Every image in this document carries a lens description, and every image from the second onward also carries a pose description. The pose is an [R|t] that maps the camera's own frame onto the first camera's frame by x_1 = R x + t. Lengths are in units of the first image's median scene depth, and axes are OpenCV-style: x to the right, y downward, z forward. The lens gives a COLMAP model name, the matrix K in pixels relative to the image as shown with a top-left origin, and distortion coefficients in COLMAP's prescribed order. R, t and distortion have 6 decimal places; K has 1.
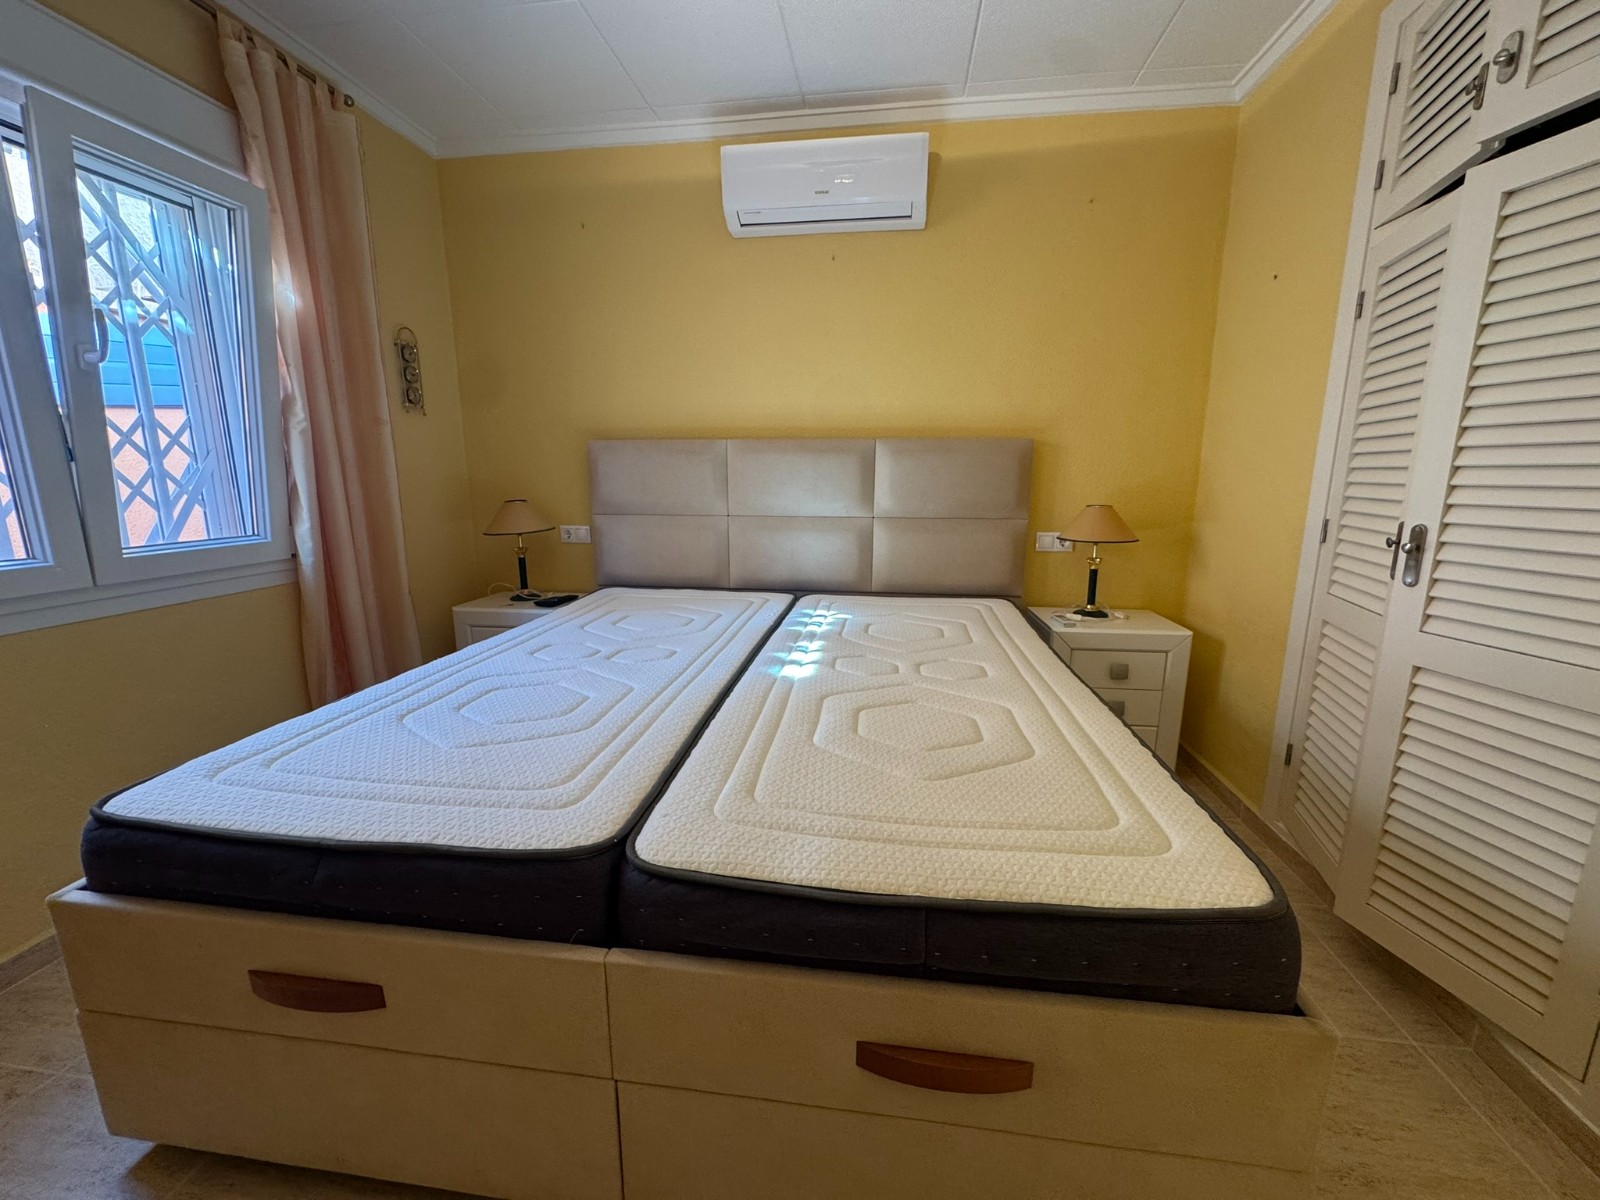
lens RADIAL K [[639.3, 0, 796.6], [0, 639.3, 599.6], [0, 0, 1]] dist [-0.002811, 0.000561]
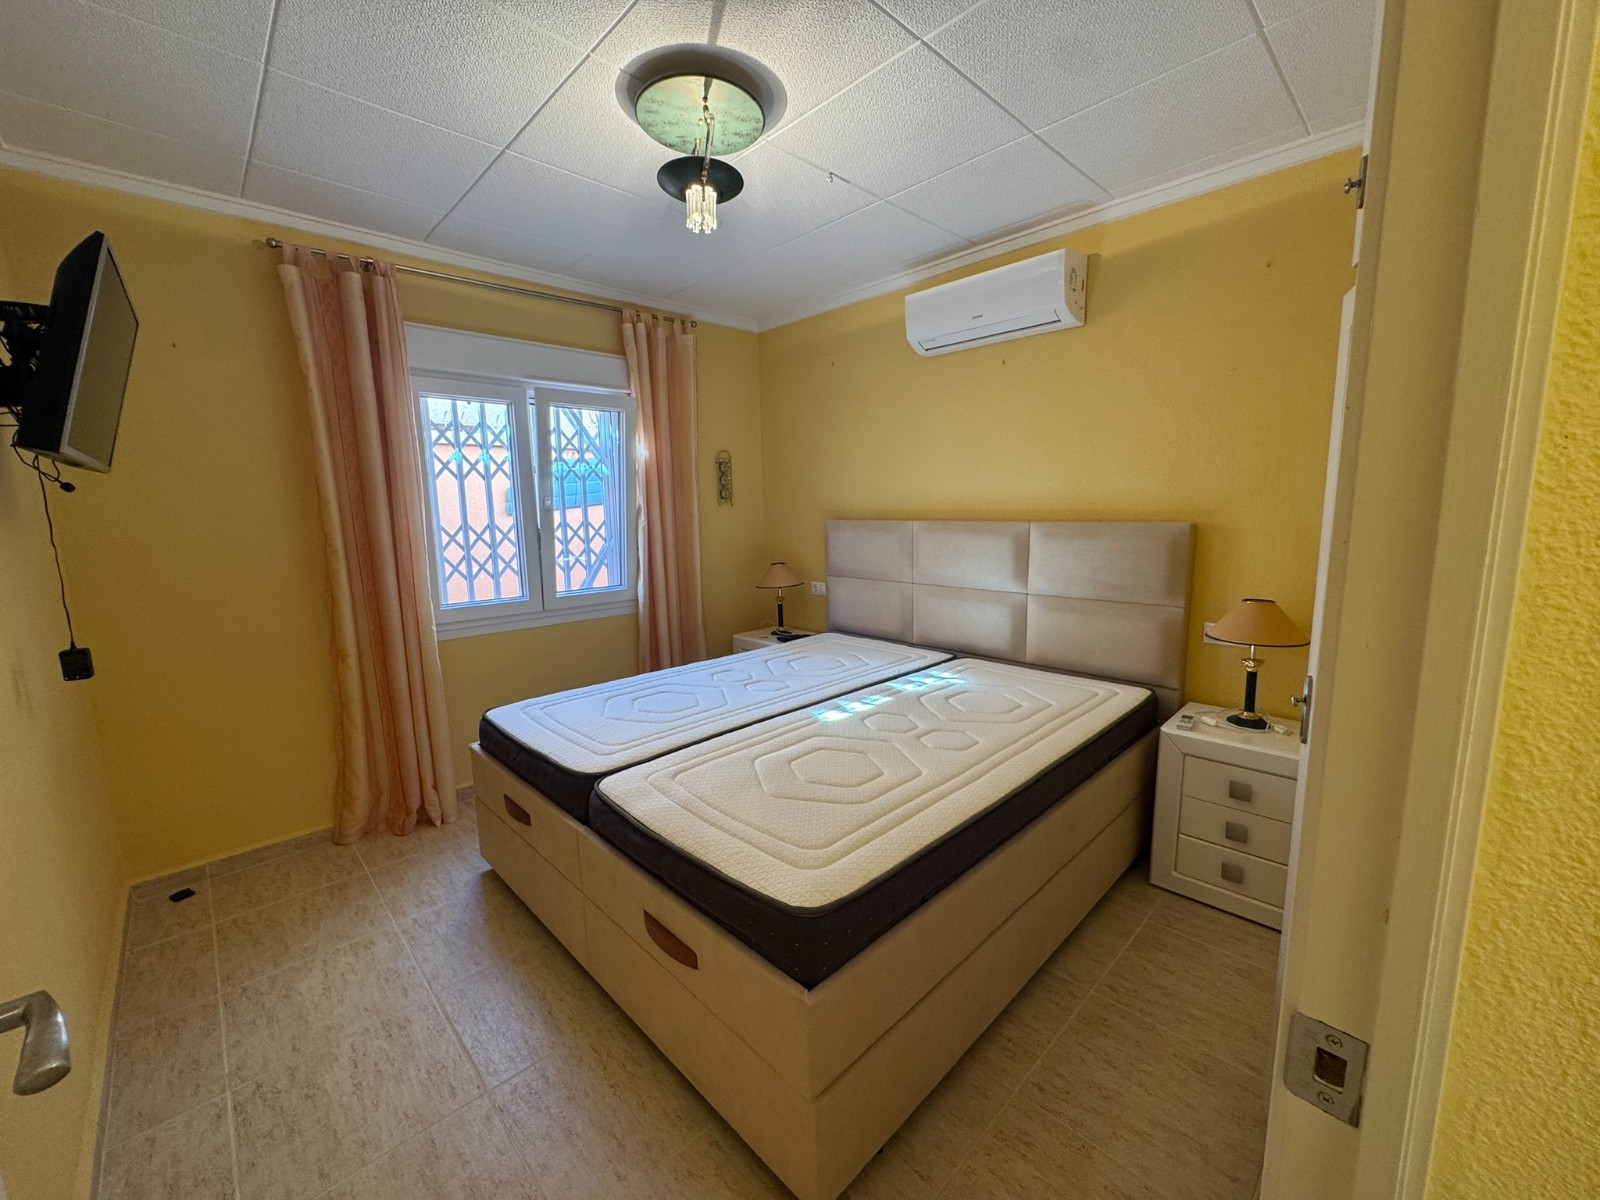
lens RADIAL K [[639.3, 0, 796.6], [0, 639.3, 599.6], [0, 0, 1]] dist [-0.002811, 0.000561]
pose [[0.787001, 0.073784, -0.612524, 0.537045], [-0.100213, 0.994926, -0.008911, -0.080606], [0.608759, 0.068396, 0.790402, -0.089000]]
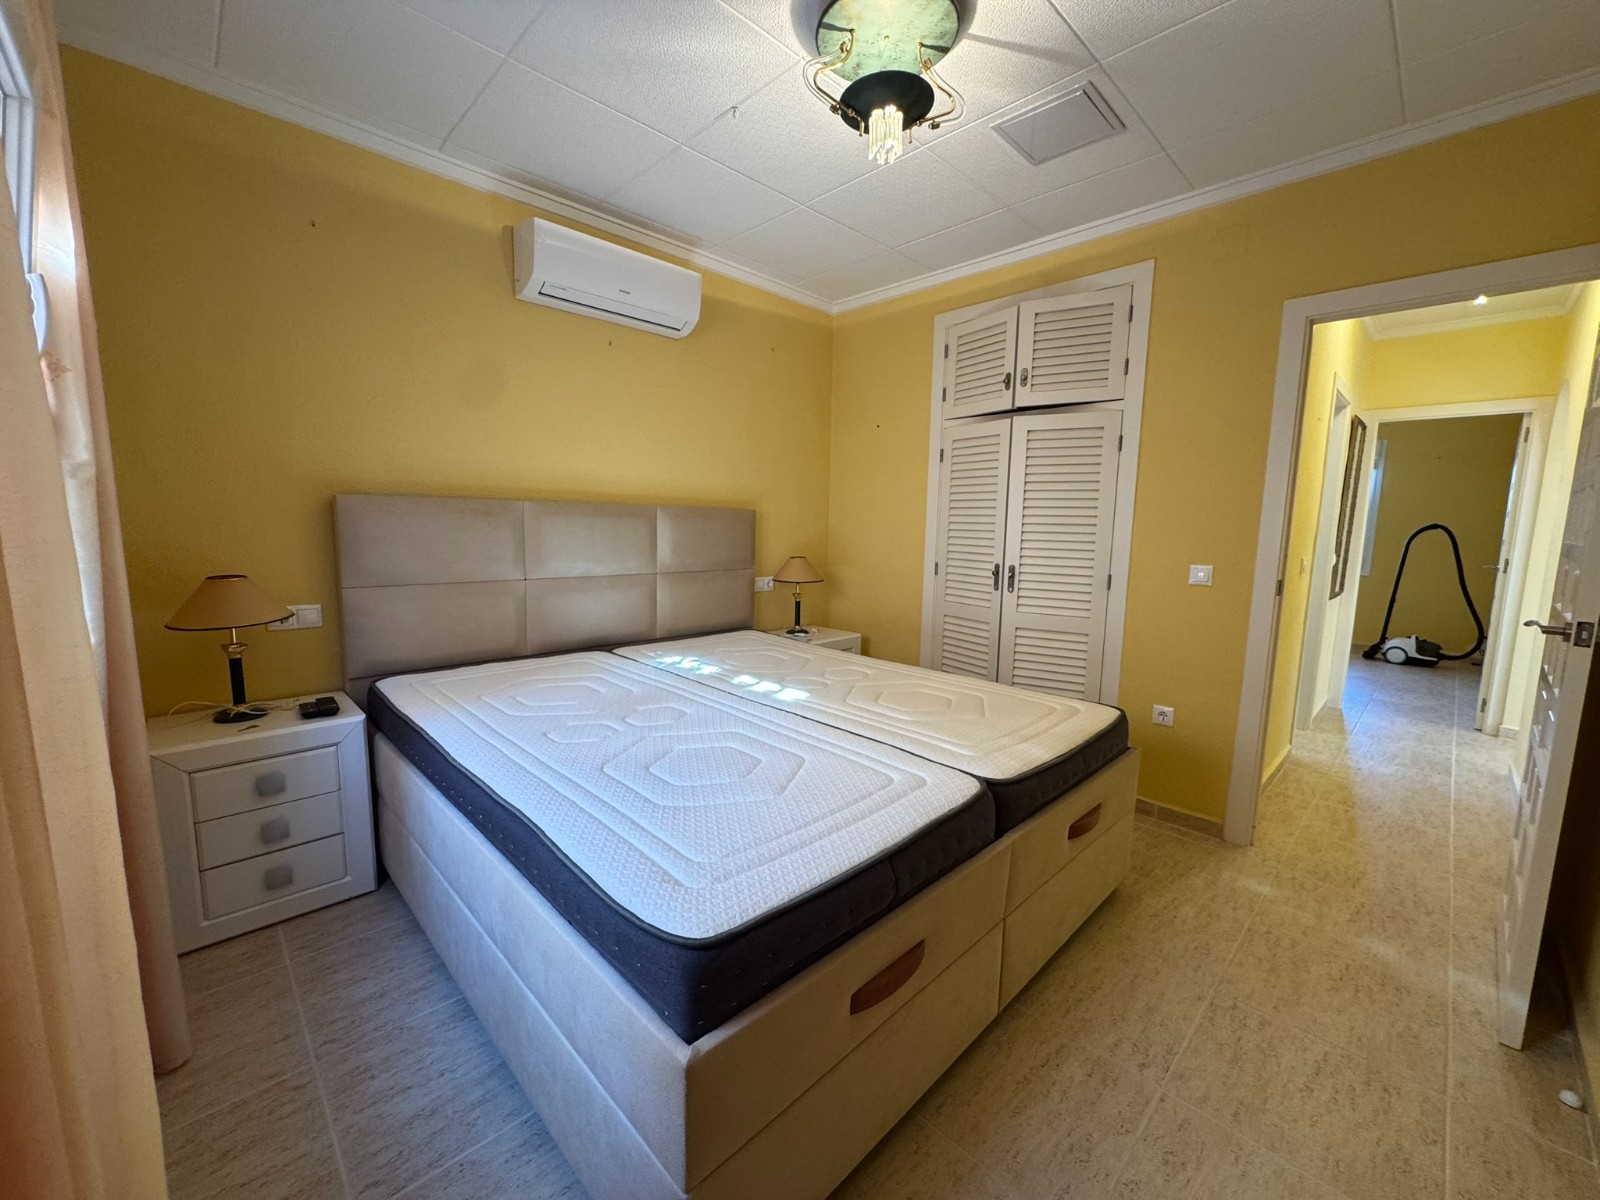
lens RADIAL K [[638.5, 0, 800.0], [0, 638.5, 600.0], [0, 0, 1]] dist [-0.001482, -0.000034]
pose [[0.612286, -0.087160, 0.785818, -0.707880], [0.135100, 0.990821, 0.004632, -0.059311], [-0.779009, 0.103328, 0.618441, 0.113687]]
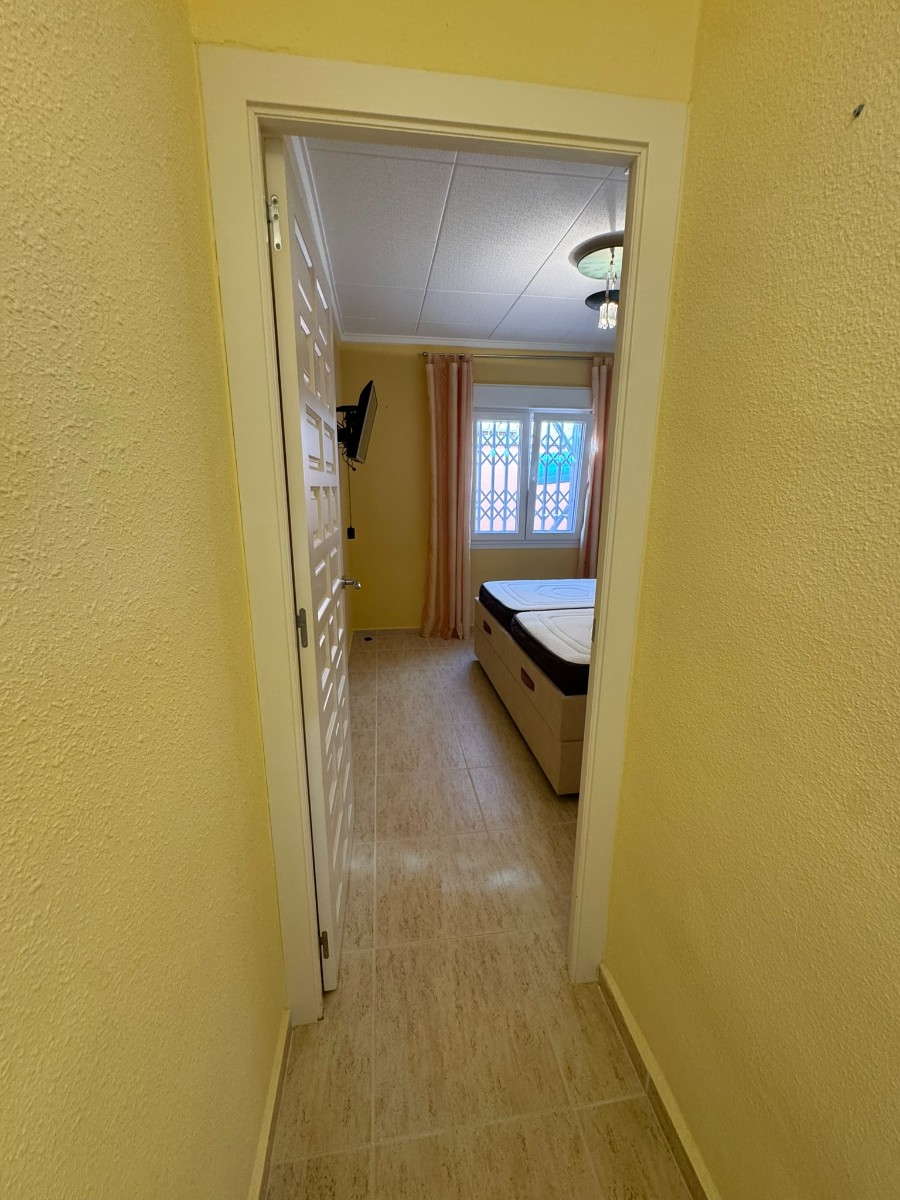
lens RADIAL K [[479.5, 0, 448.5], [0, 479.5, 598.3], [0, 0, 1]] dist [-0.002811, 0.000561]
pose [[0.277893, 0.223384, -0.934278, 0.970151], [-0.194022, 0.965593, 0.173161, -0.059566], [0.940814, 0.133150, 0.311673, -0.157976]]
